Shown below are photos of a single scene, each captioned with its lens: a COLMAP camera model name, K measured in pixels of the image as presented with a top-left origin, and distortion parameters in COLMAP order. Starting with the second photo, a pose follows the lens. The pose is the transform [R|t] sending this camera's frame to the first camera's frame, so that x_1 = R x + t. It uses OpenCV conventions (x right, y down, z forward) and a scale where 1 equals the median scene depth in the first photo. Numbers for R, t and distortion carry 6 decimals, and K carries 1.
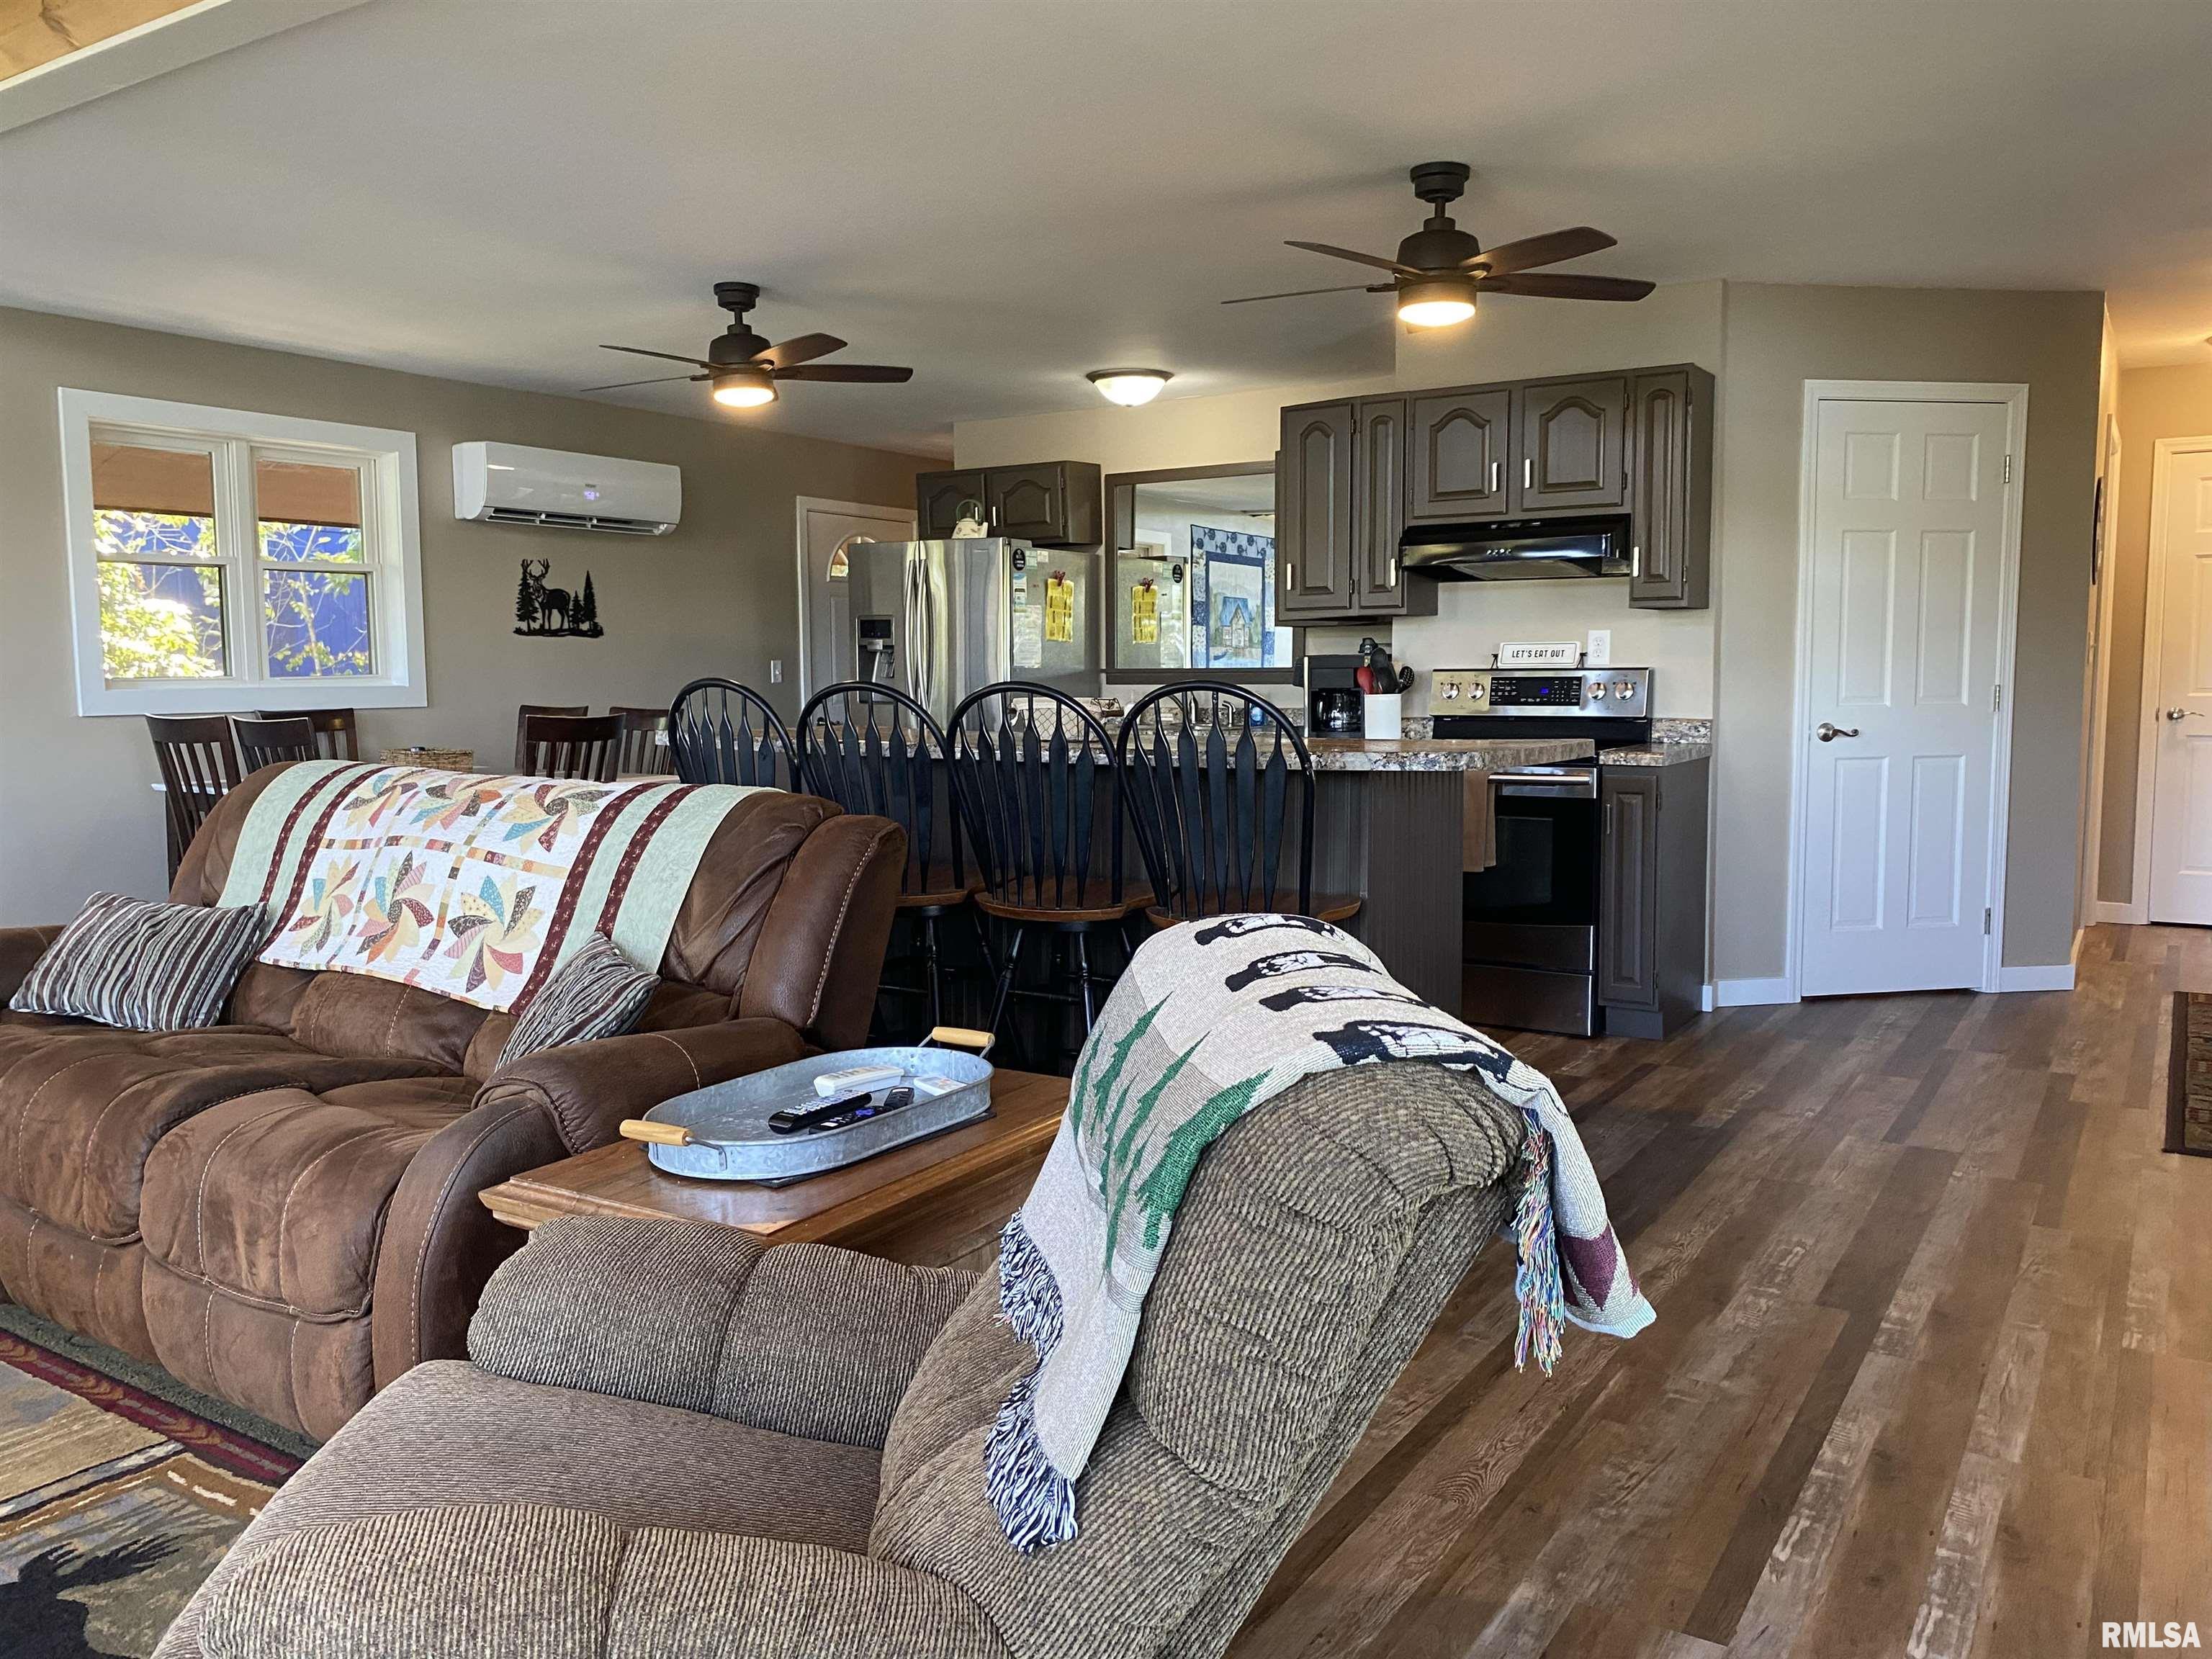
lens RADIAL K [[1746.5, 0, 1084.5], [0, 1746.5, 805.9], [0, 0, 1]] dist [0.053242, -0.053784]
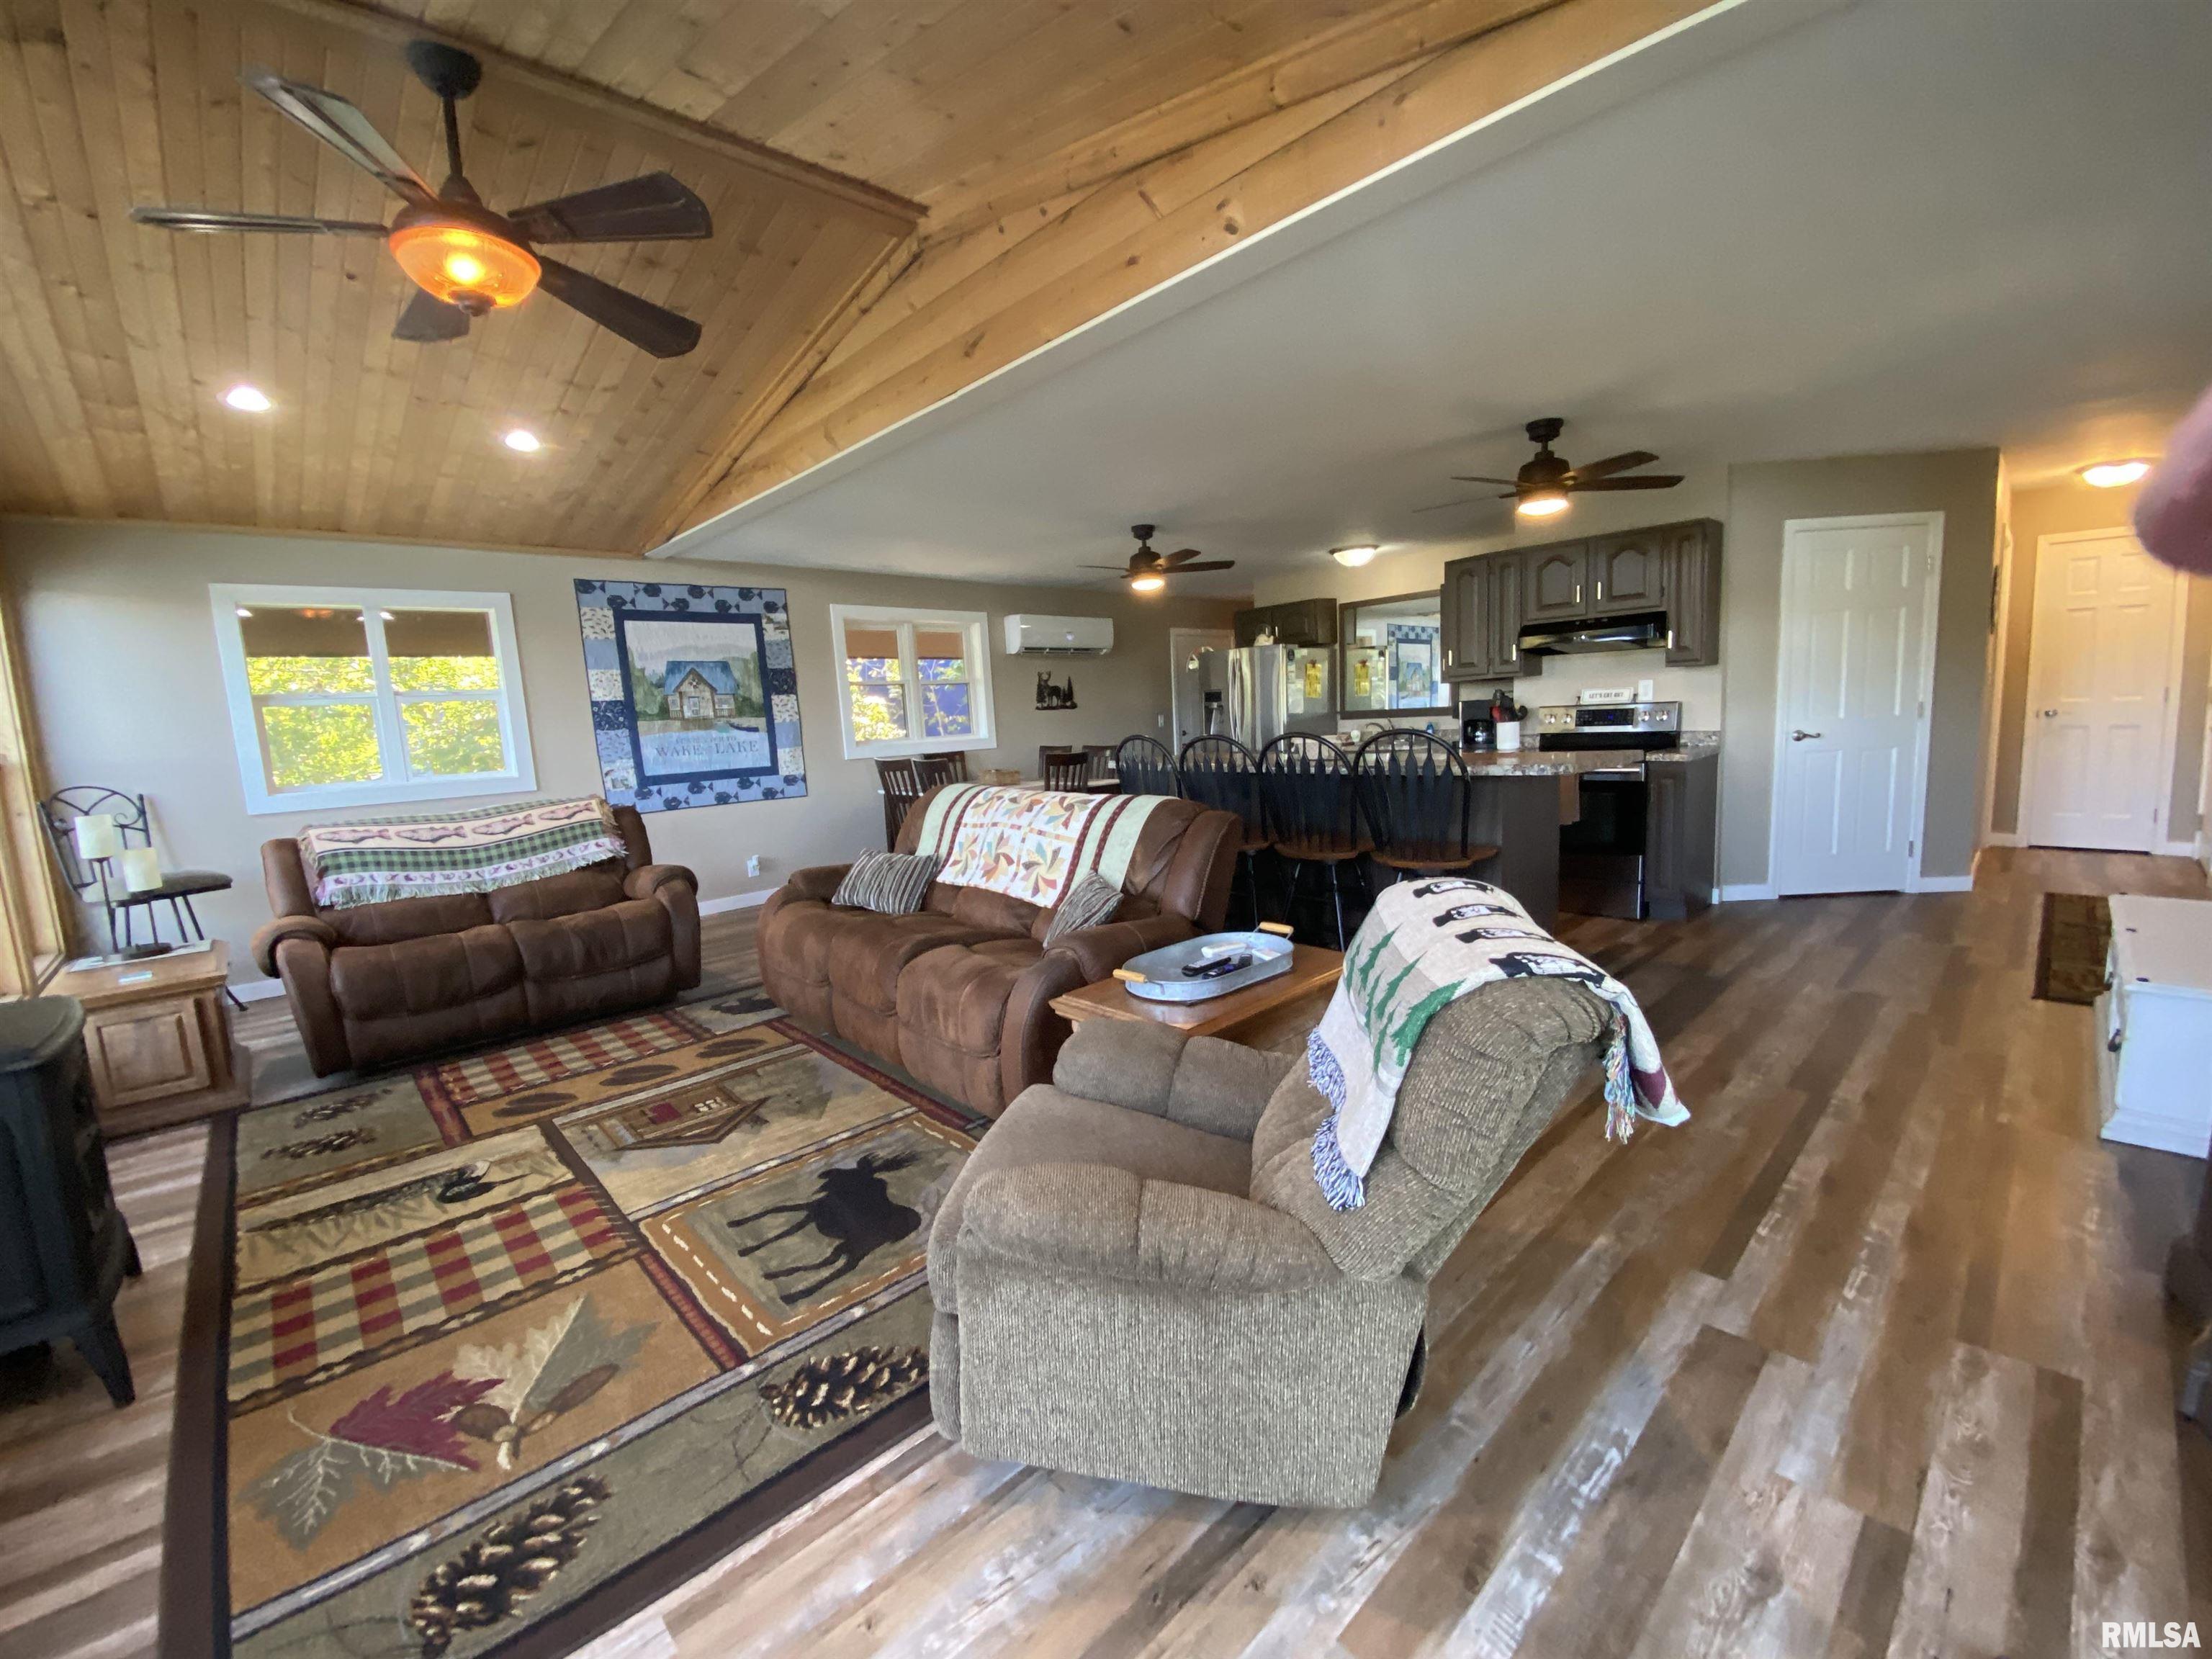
lens RADIAL K [[918.7, 0, 1085.7], [0, 918.7, 834.3], [0, 0, 1]] dist [0.017531, -0.016514]
pose [[0.966876, -0.011364, -0.254992, -0.008536], [0.024632, 0.998500, 0.048899, -0.015322], [0.254054, -0.053560, 0.965706, -0.017464]]
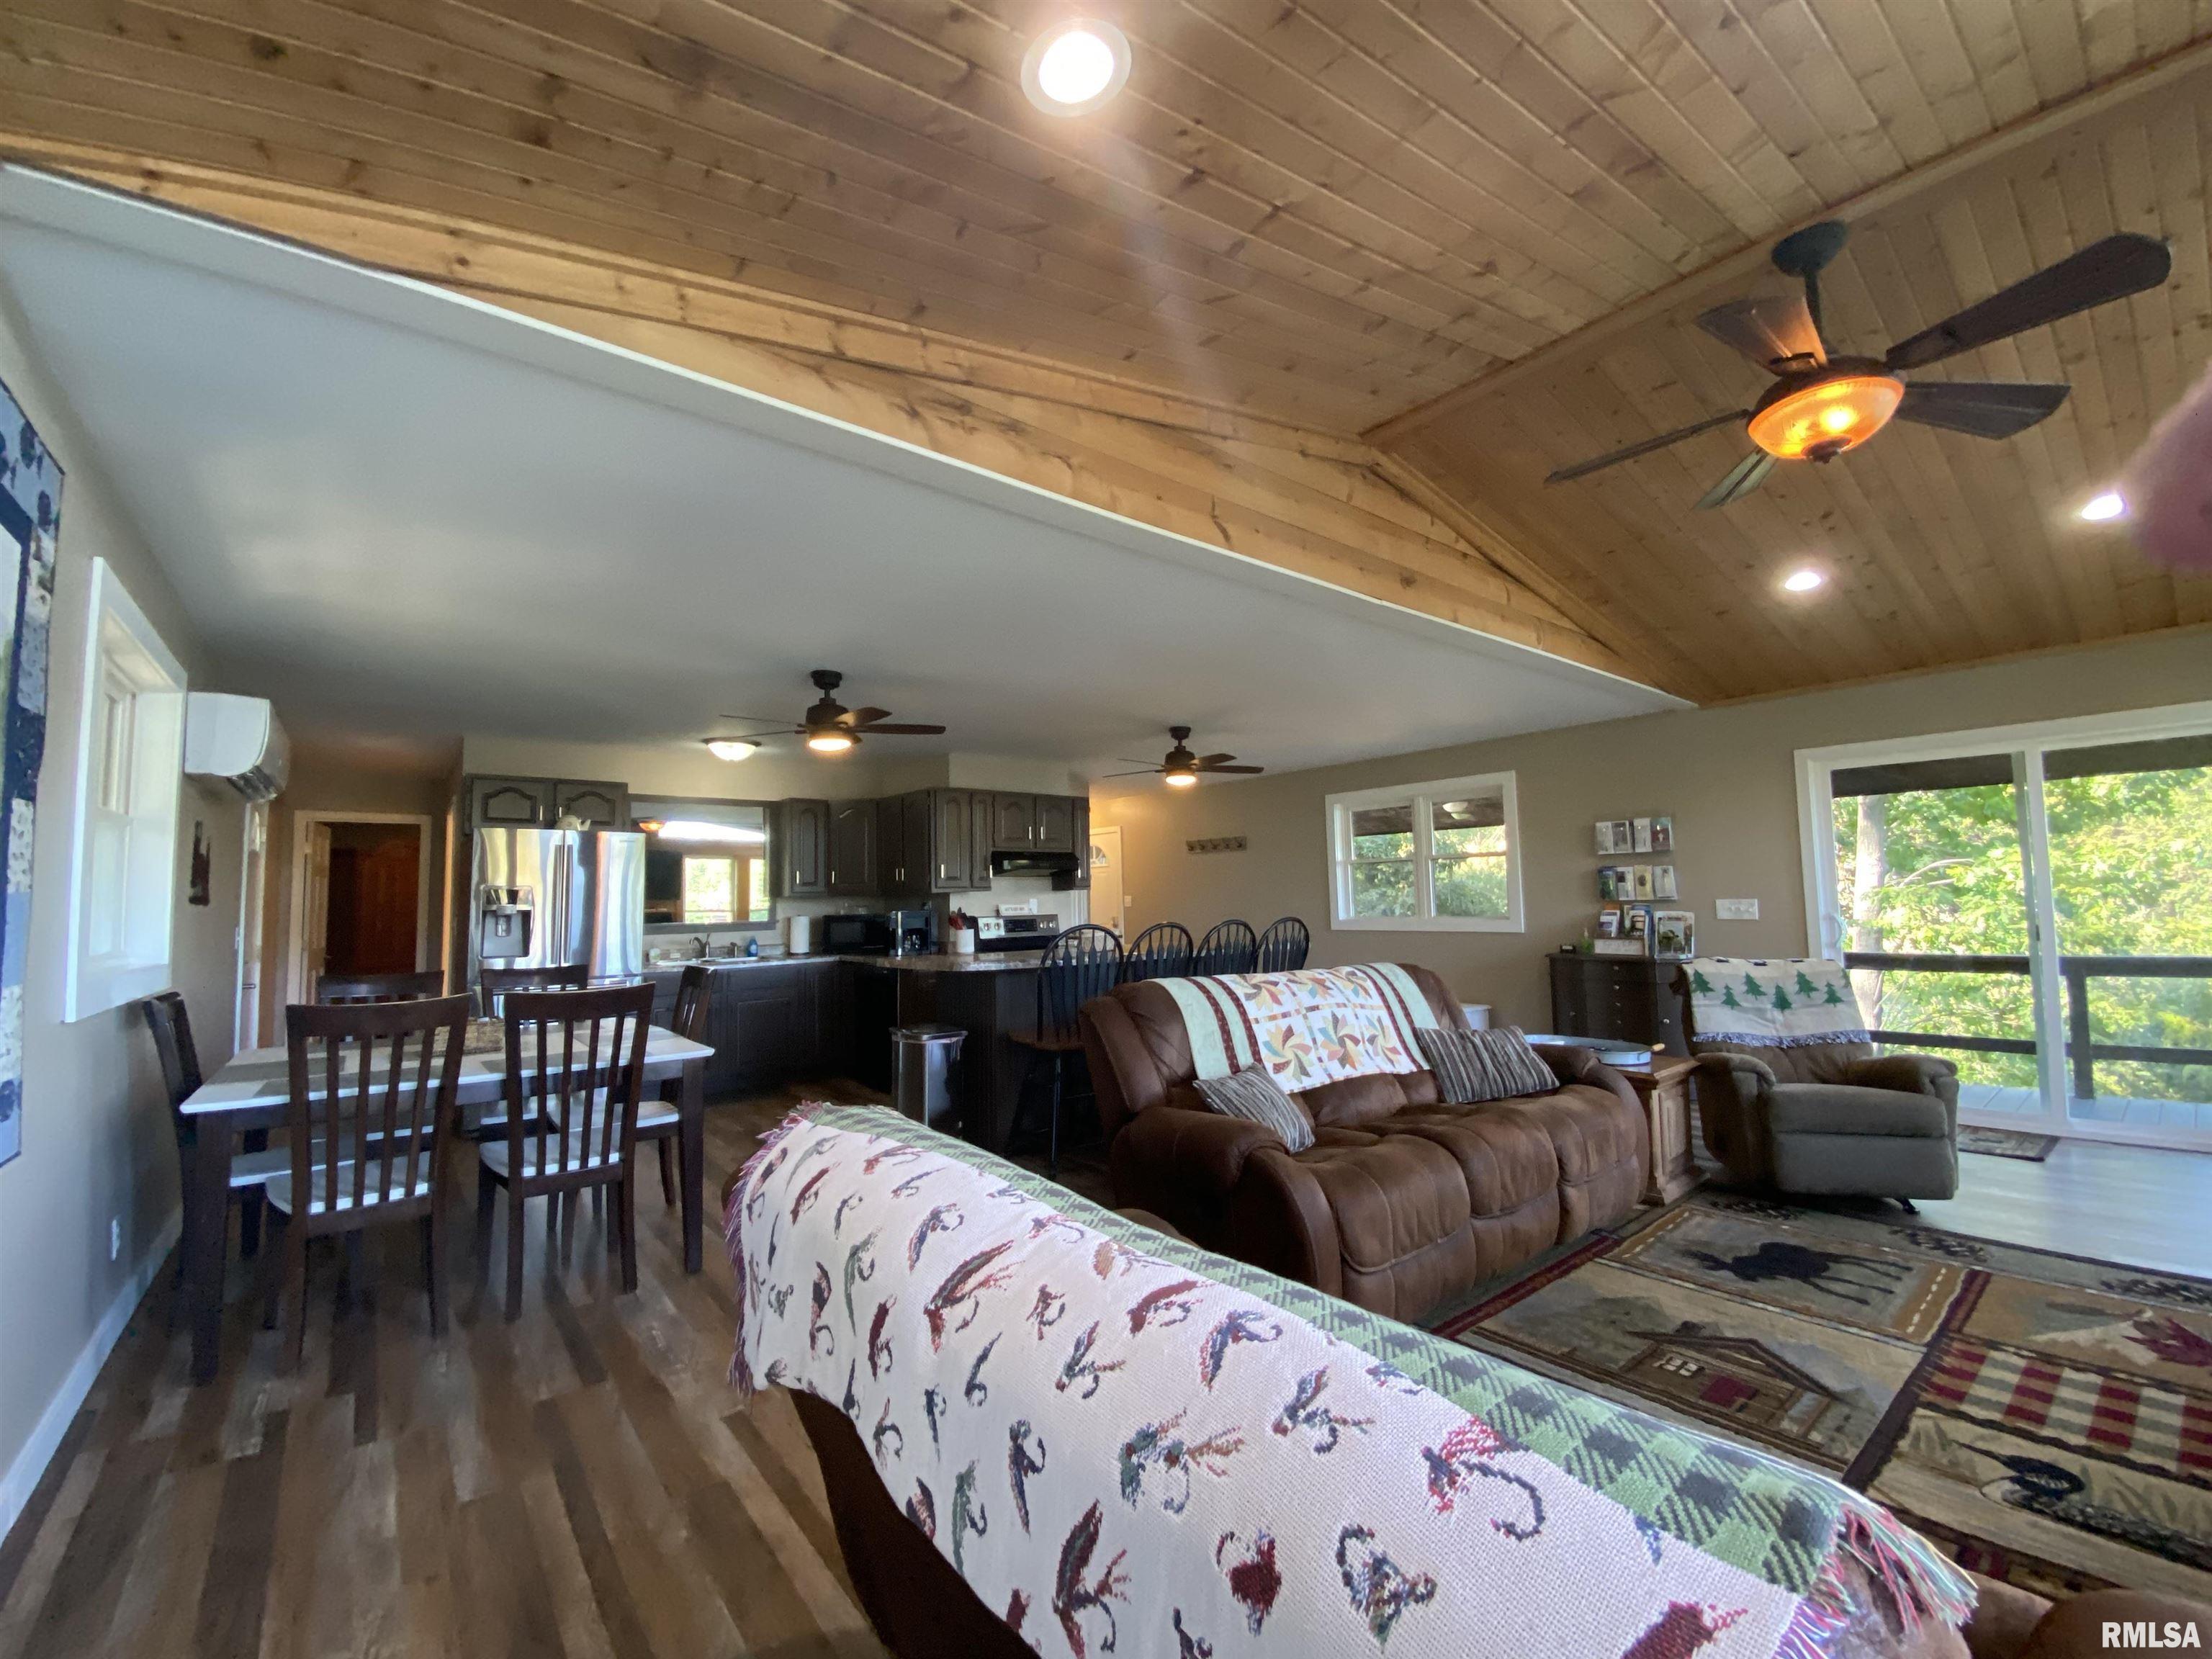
lens RADIAL K [[898.4, 0, 1111.8], [0, 898.4, 818.3], [0, 0, 1]] dist [-0.023109, -0.004092]
pose [[0.312625, 0.090787, 0.945528, -1.505320], [0.090988, 0.987982, -0.124948, -0.087864], [-0.945509, 0.125094, 0.300608, 0.968842]]
